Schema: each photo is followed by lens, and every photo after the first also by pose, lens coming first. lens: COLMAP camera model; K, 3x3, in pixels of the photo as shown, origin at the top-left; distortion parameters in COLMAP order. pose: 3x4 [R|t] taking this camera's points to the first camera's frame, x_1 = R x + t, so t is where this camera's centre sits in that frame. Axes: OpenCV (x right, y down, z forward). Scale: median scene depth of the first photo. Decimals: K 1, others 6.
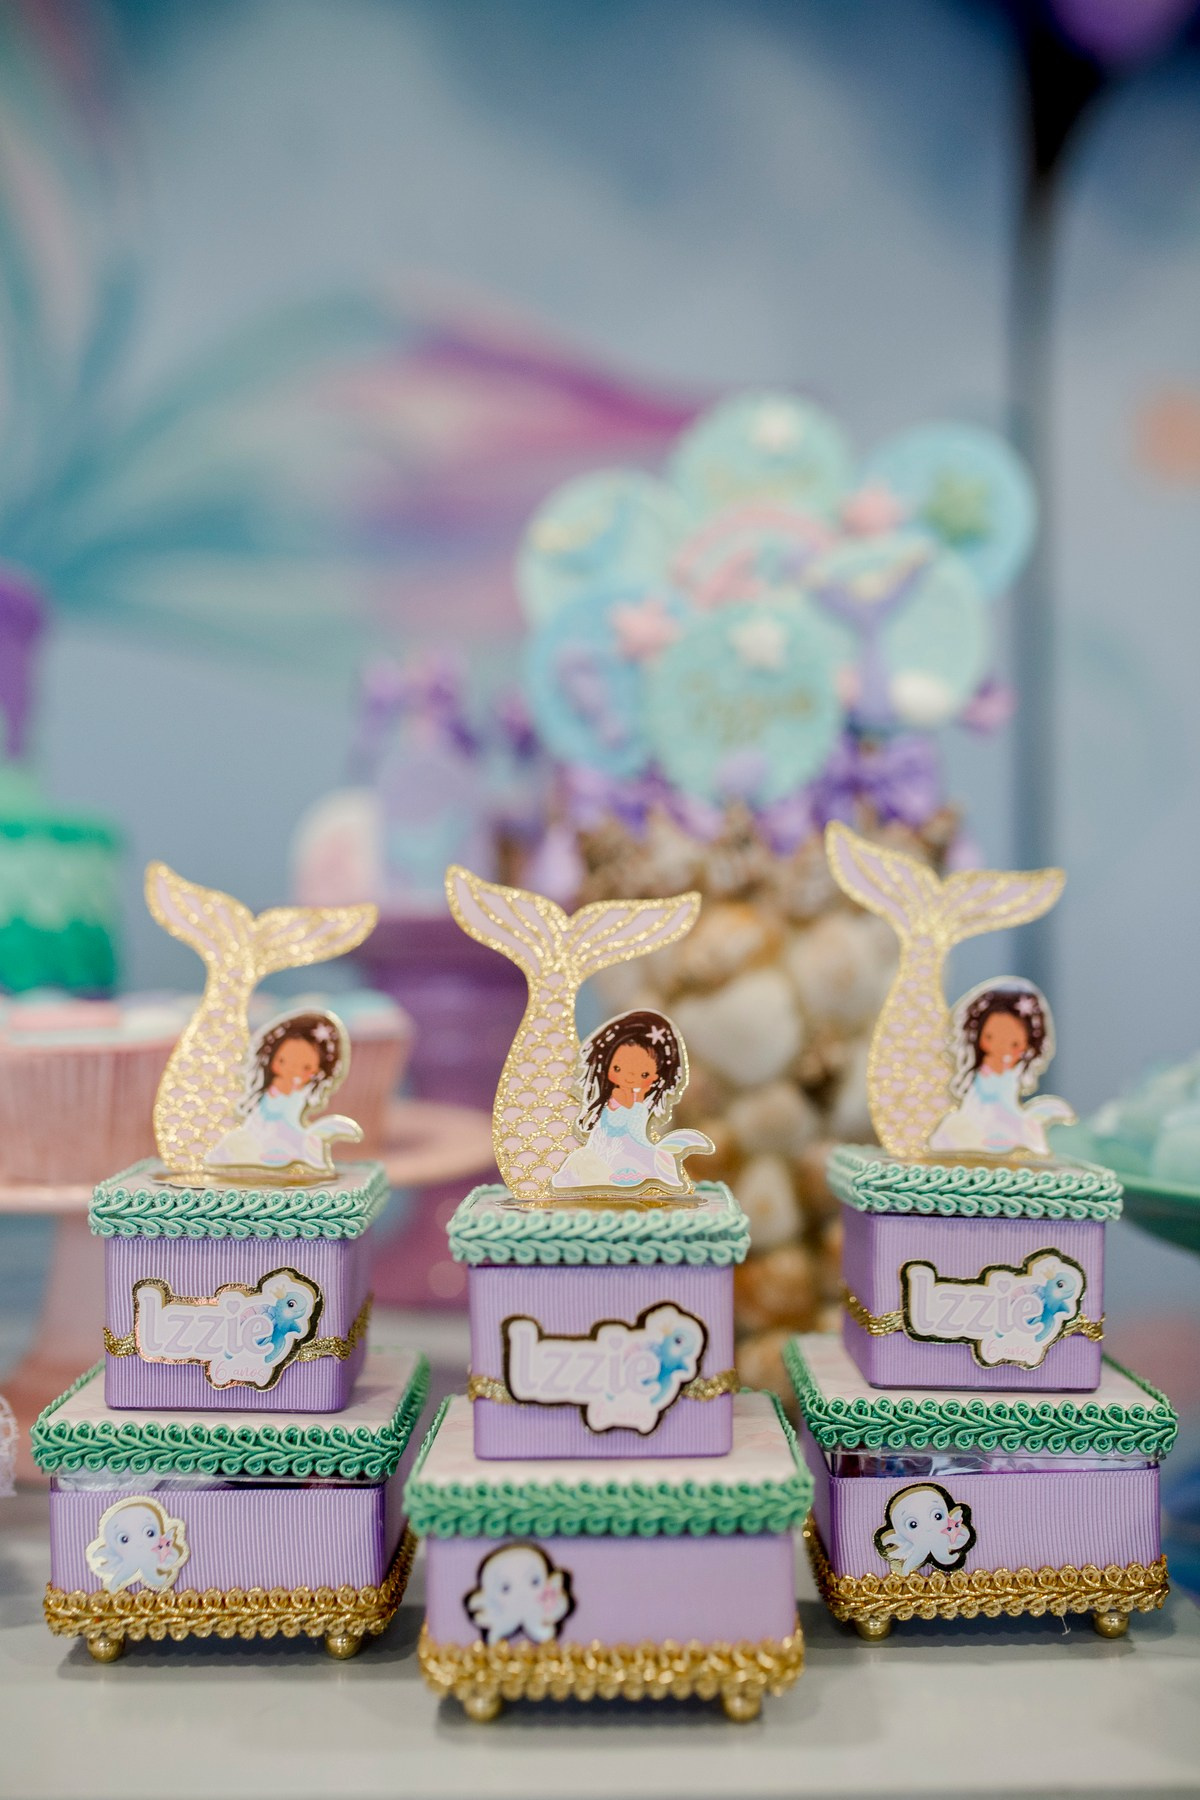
lens RADIAL K [[1837.0, 0, 604.9], [0, 1837.0, 884.4], [0, 0, 1]] dist [-0.059245, 0.000000]
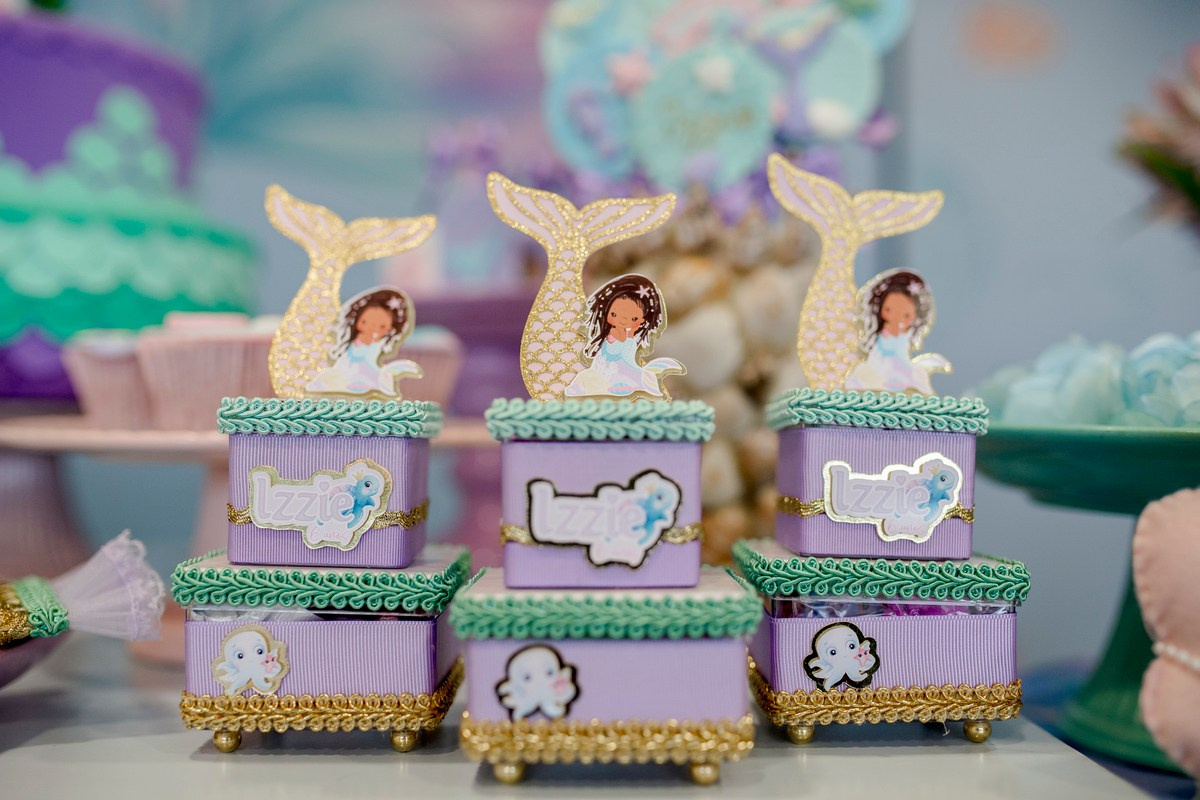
lens RADIAL K [[1224.6, 0, 599.6], [0, 1224.6, 409.3], [0, 0, 1]] dist [-0.059245, 0.000000]
pose [[0.999938, 0.009576, 0.005646, -0.008271], [-0.009685, 0.999762, 0.019567, 0.155888], [-0.005458, -0.019620, 0.999793, 0.109652]]
